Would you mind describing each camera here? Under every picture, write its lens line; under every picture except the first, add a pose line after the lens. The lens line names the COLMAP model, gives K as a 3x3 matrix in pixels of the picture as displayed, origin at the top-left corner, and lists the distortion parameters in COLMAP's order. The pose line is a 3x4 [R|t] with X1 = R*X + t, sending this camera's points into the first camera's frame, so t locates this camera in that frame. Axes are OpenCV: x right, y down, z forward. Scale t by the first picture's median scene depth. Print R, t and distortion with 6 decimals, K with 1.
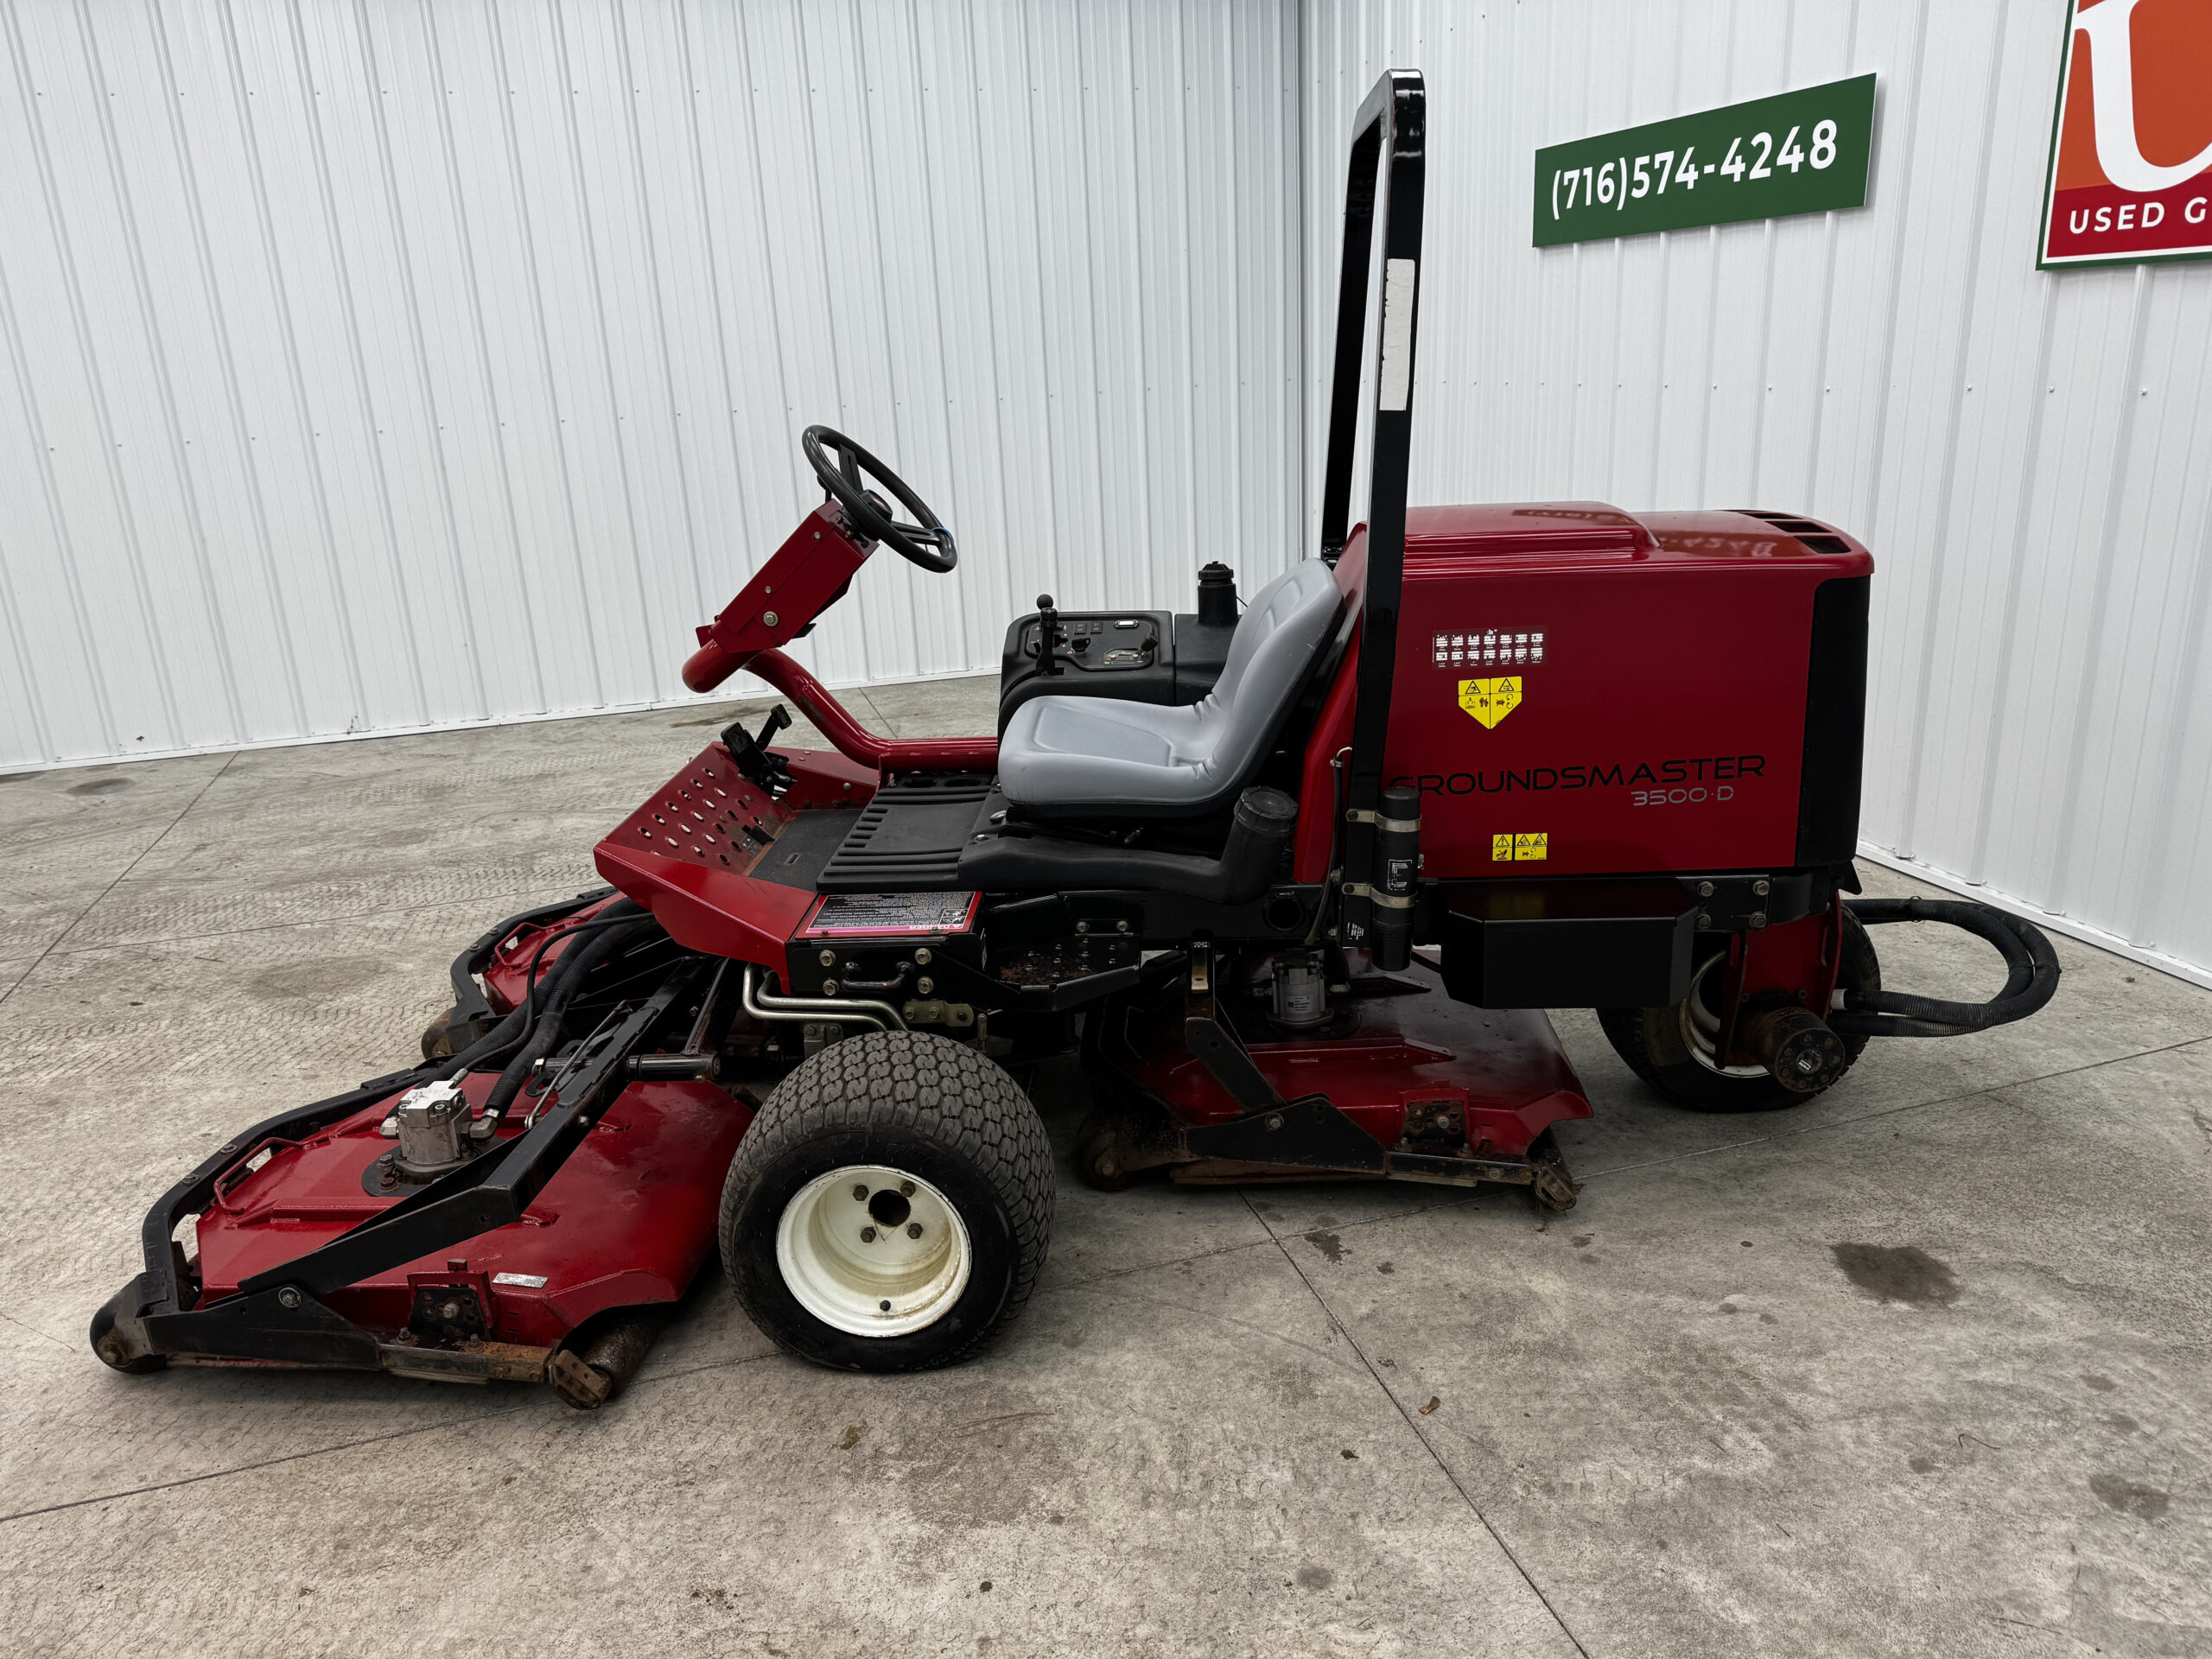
lens RADIAL K [[1557.8, 0, 1099.3], [0, 1557.8, 855.2], [0, 0, 1]] dist [0.019319, -0.002468]
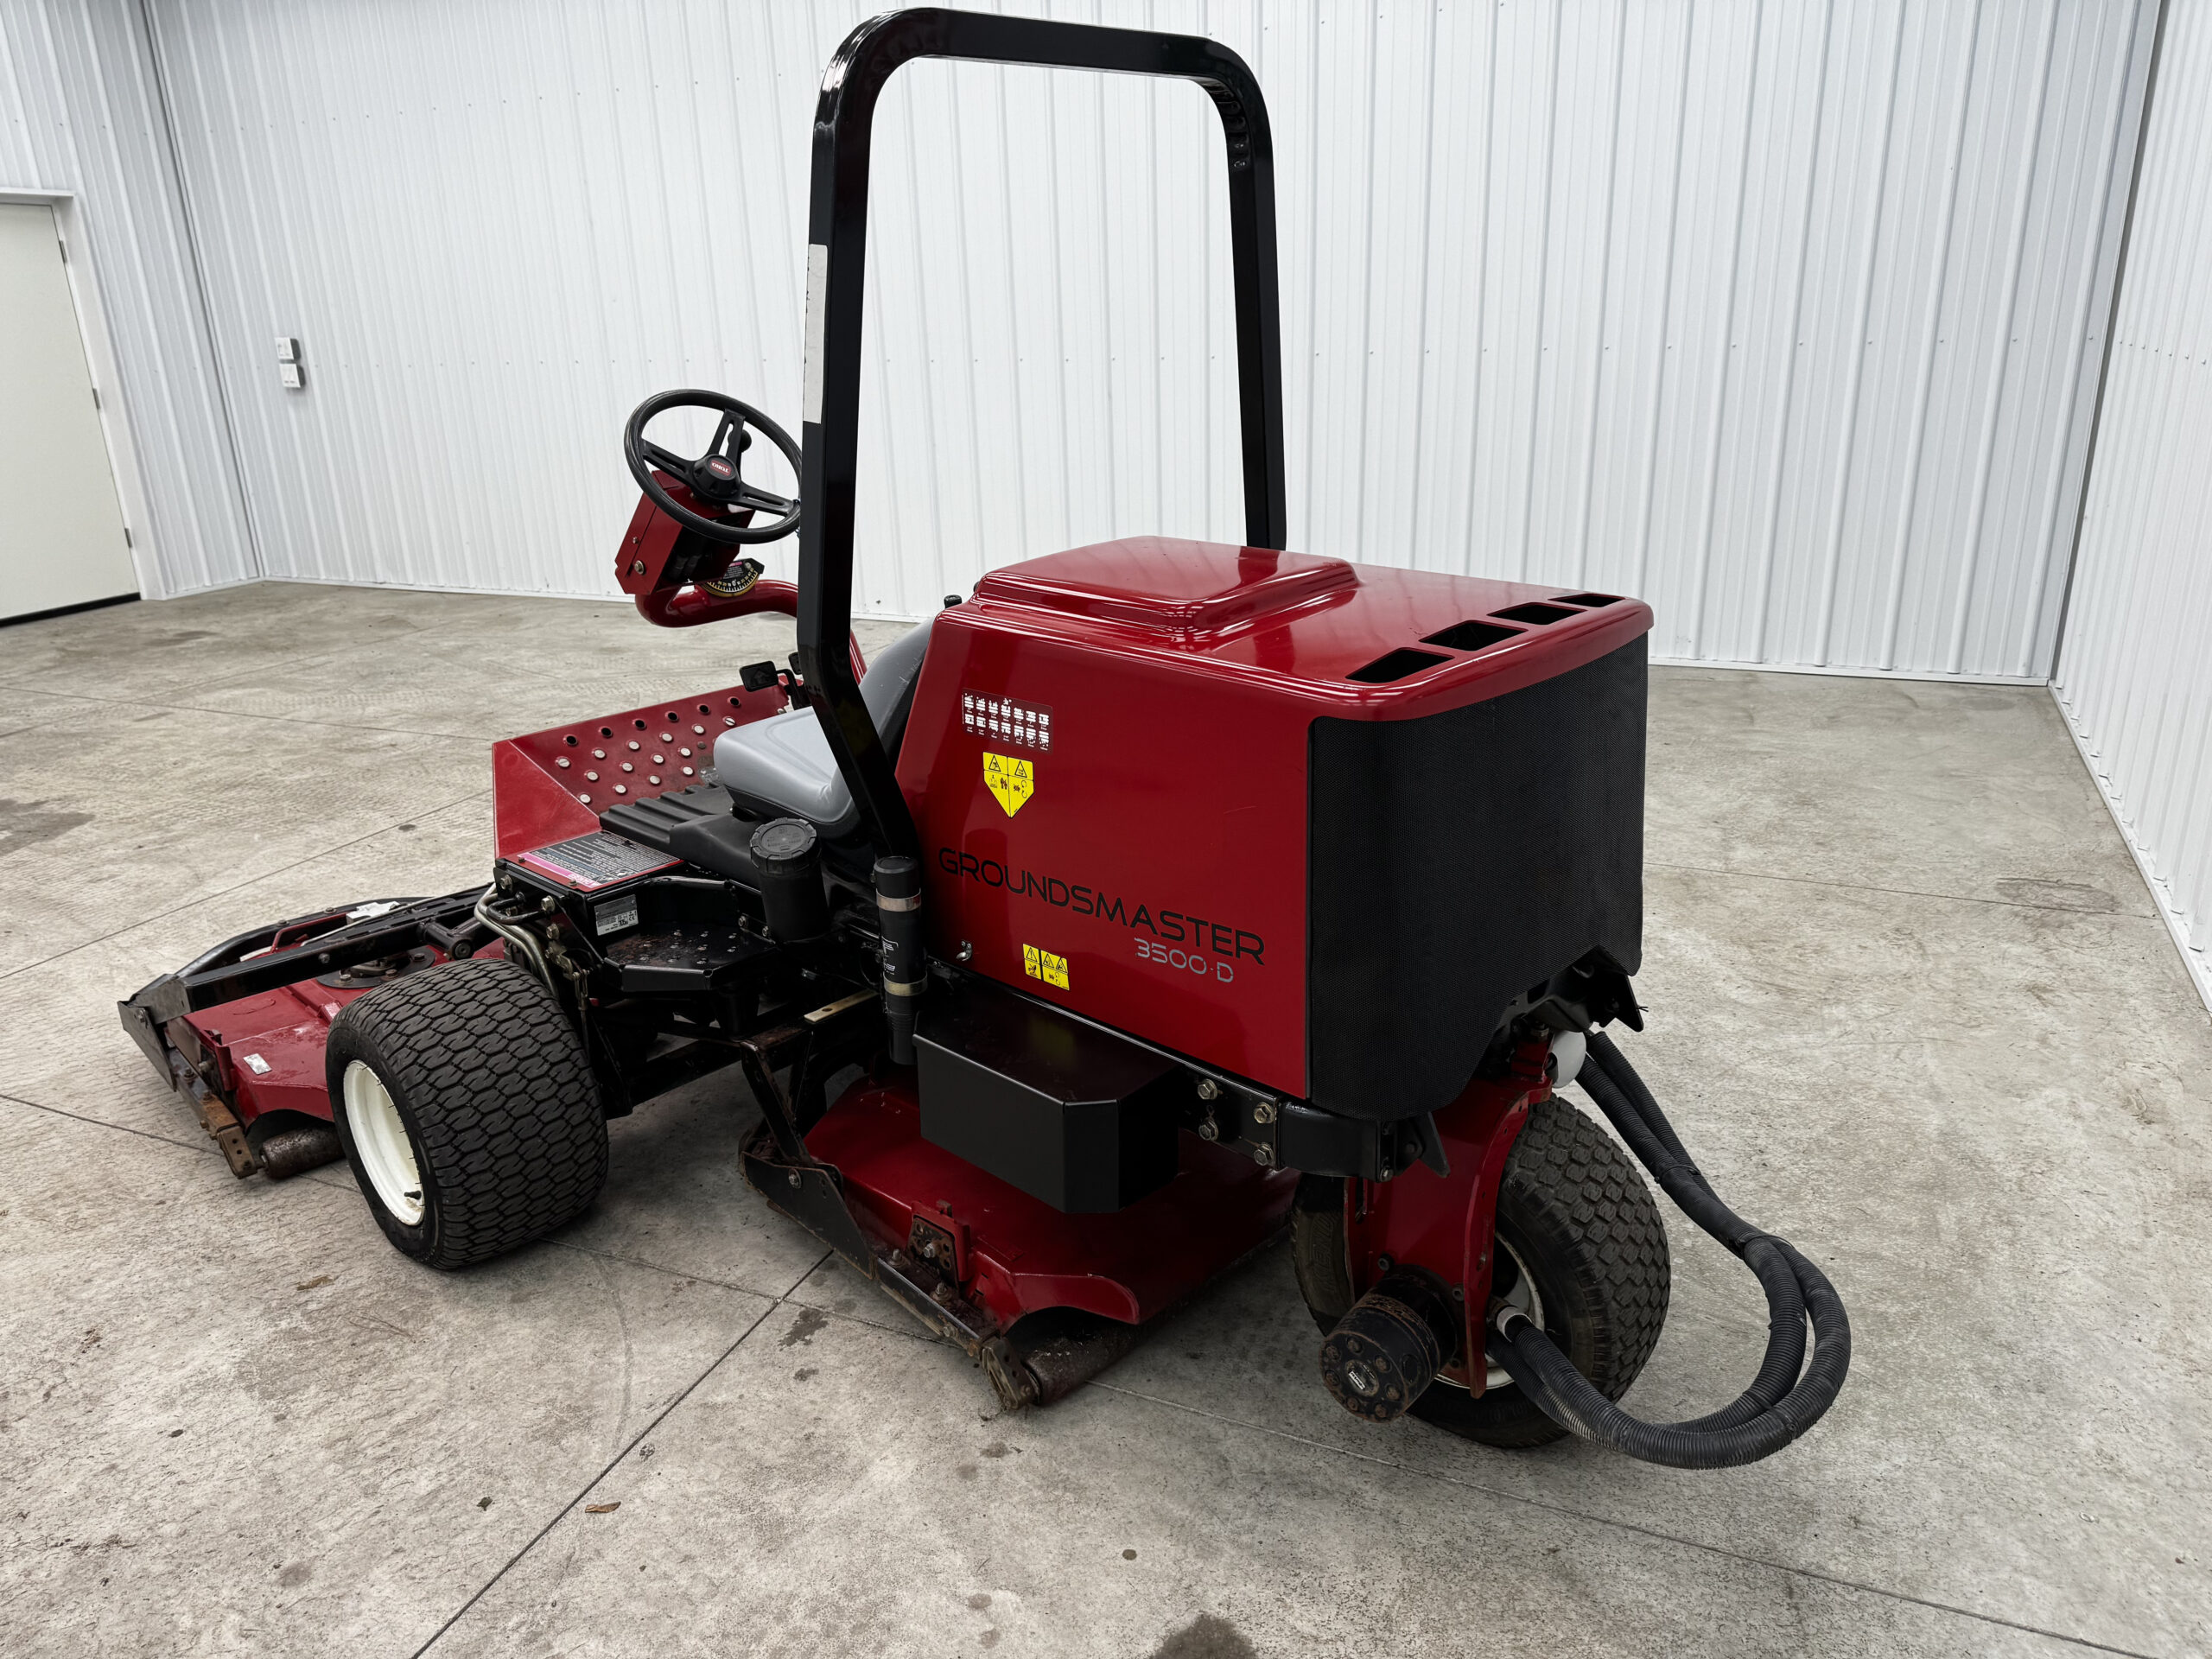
lens RADIAL K [[1579.4, 0, 1106.0], [0, 1579.4, 829.5], [0, 0, 1]] dist [0.051668, -0.059435]
pose [[0.755972, 0.233447, -0.611562, 0.806282], [-0.215206, 0.970950, 0.104610, -0.173559], [0.618217, 0.052530, 0.784250, 0.373625]]
